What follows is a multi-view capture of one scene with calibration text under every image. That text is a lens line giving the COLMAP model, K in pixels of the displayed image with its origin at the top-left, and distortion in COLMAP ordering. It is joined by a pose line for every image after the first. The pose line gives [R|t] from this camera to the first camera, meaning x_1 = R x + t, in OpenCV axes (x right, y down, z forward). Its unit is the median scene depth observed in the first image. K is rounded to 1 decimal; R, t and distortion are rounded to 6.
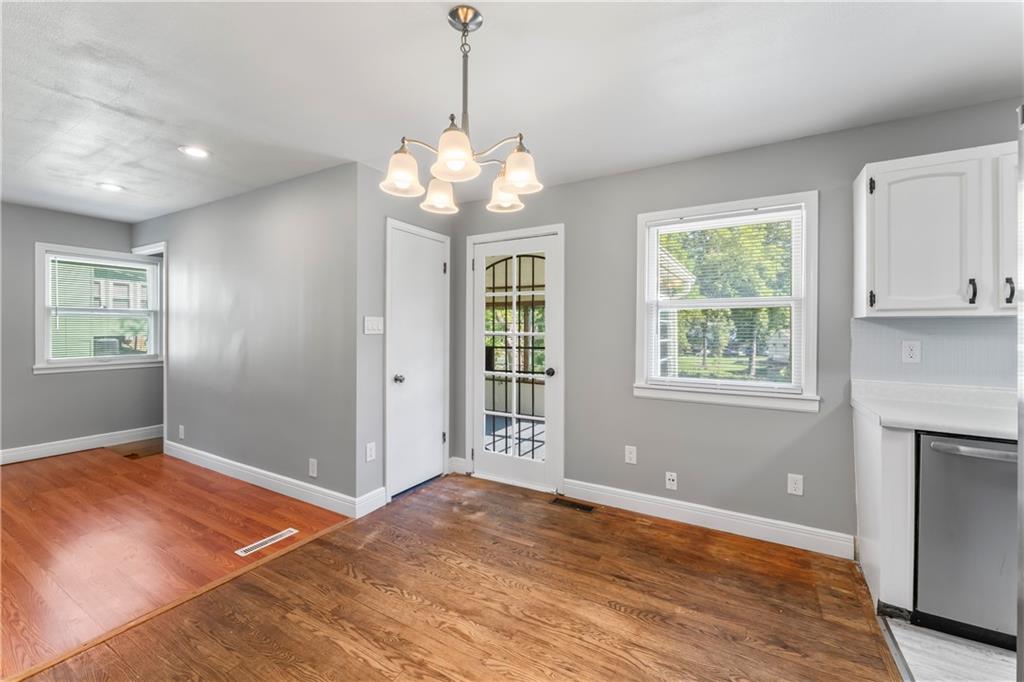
lens RADIAL K [[408.2, 0, 512.0], [0, 408.2, 341.0], [0, 0, 1]] dist [0.001136, 0.000242]
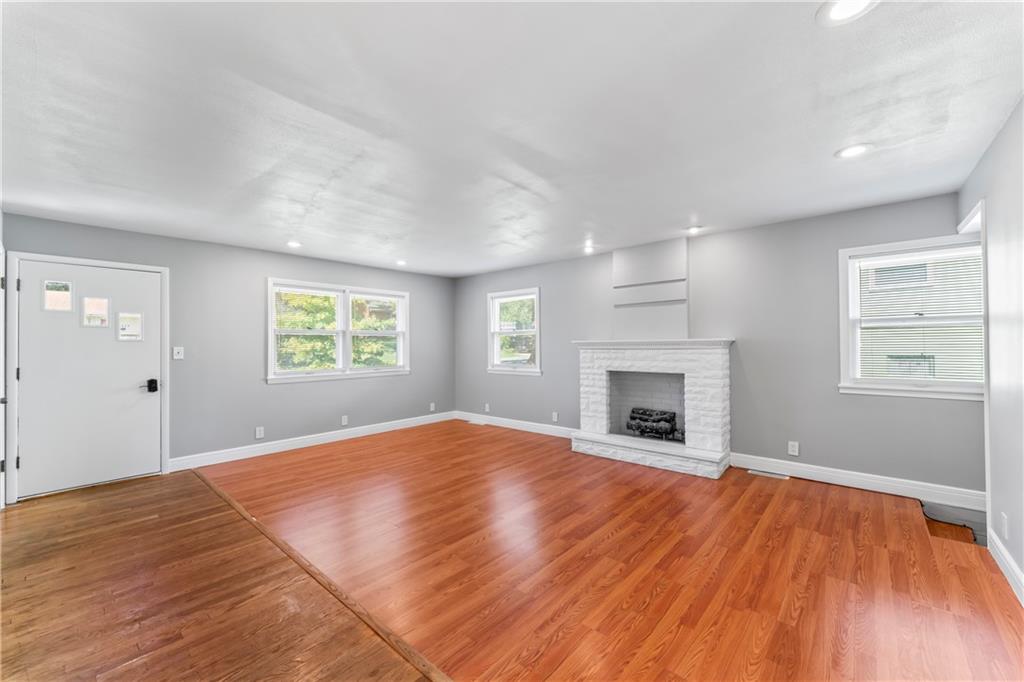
lens RADIAL K [[408.2, 0, 512.0], [0, 408.2, 341.0], [0, 0, 1]] dist [0.001136, 0.000242]
pose [[-0.204887, -0.015102, -0.978669, -0.111526], [-0.015531, 0.999805, -0.012177, -0.012434], [0.978662, 0.012705, -0.205082, 0.440688]]
